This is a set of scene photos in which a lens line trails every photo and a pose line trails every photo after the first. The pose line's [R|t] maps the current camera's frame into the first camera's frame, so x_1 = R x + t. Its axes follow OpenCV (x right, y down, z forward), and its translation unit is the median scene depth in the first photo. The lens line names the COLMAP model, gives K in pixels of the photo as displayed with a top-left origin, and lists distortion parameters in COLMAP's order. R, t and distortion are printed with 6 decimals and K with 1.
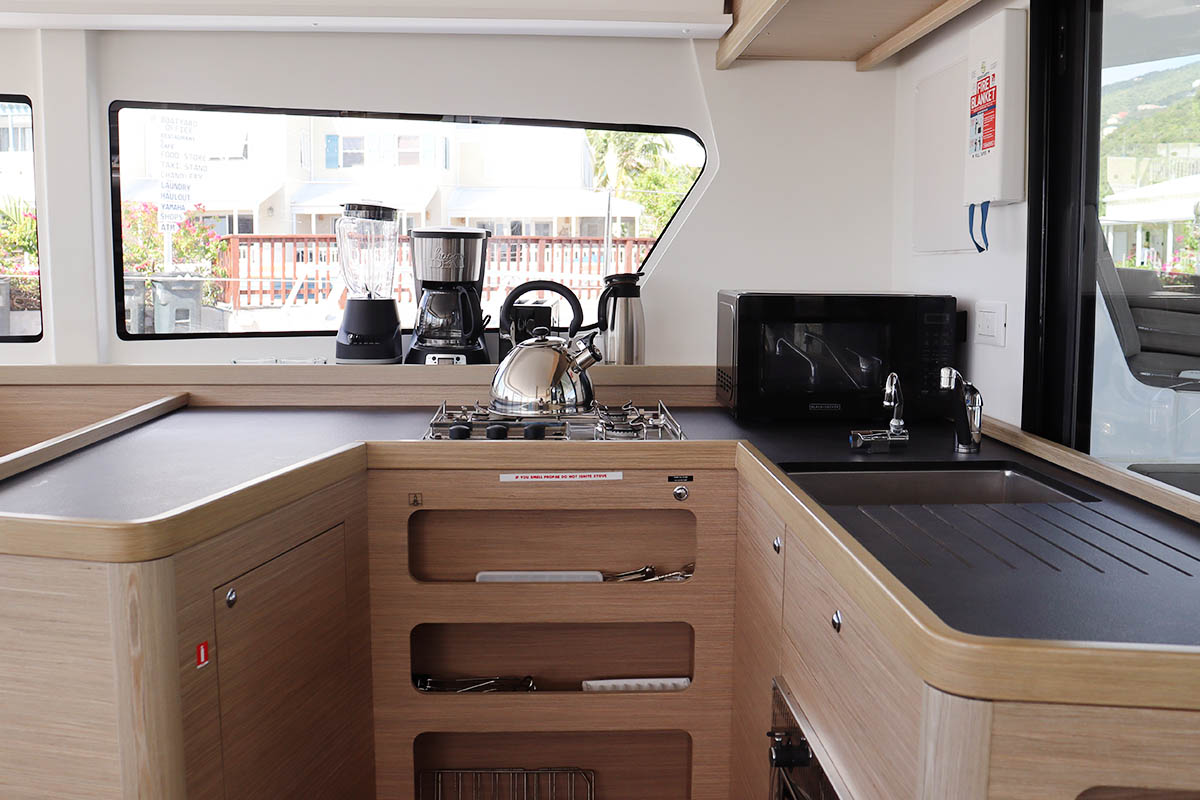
lens RADIAL K [[1176.0, 0, 600.0], [0, 1176.0, 400.0], [0, 0, 1]] dist [-0.155477, 0.015790]
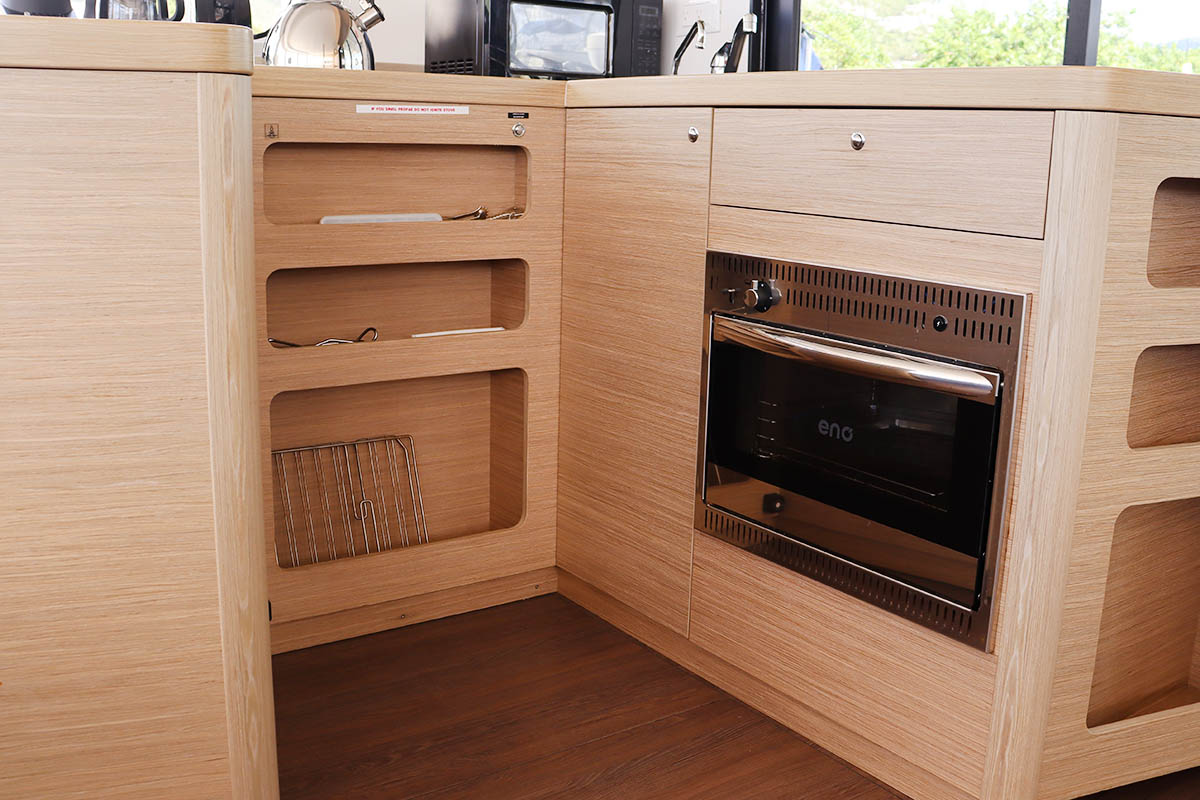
lens RADIAL K [[1176.0, 0, 600.0], [0, 1176.0, 400.0], [0, 0, 1]] dist [-0.155477, 0.015790]
pose [[0.839884, -0.097494, 0.533938, -0.443951], [0.042286, 0.992499, 0.114709, 0.201671], [-0.541116, -0.073764, 0.837707, 0.084570]]
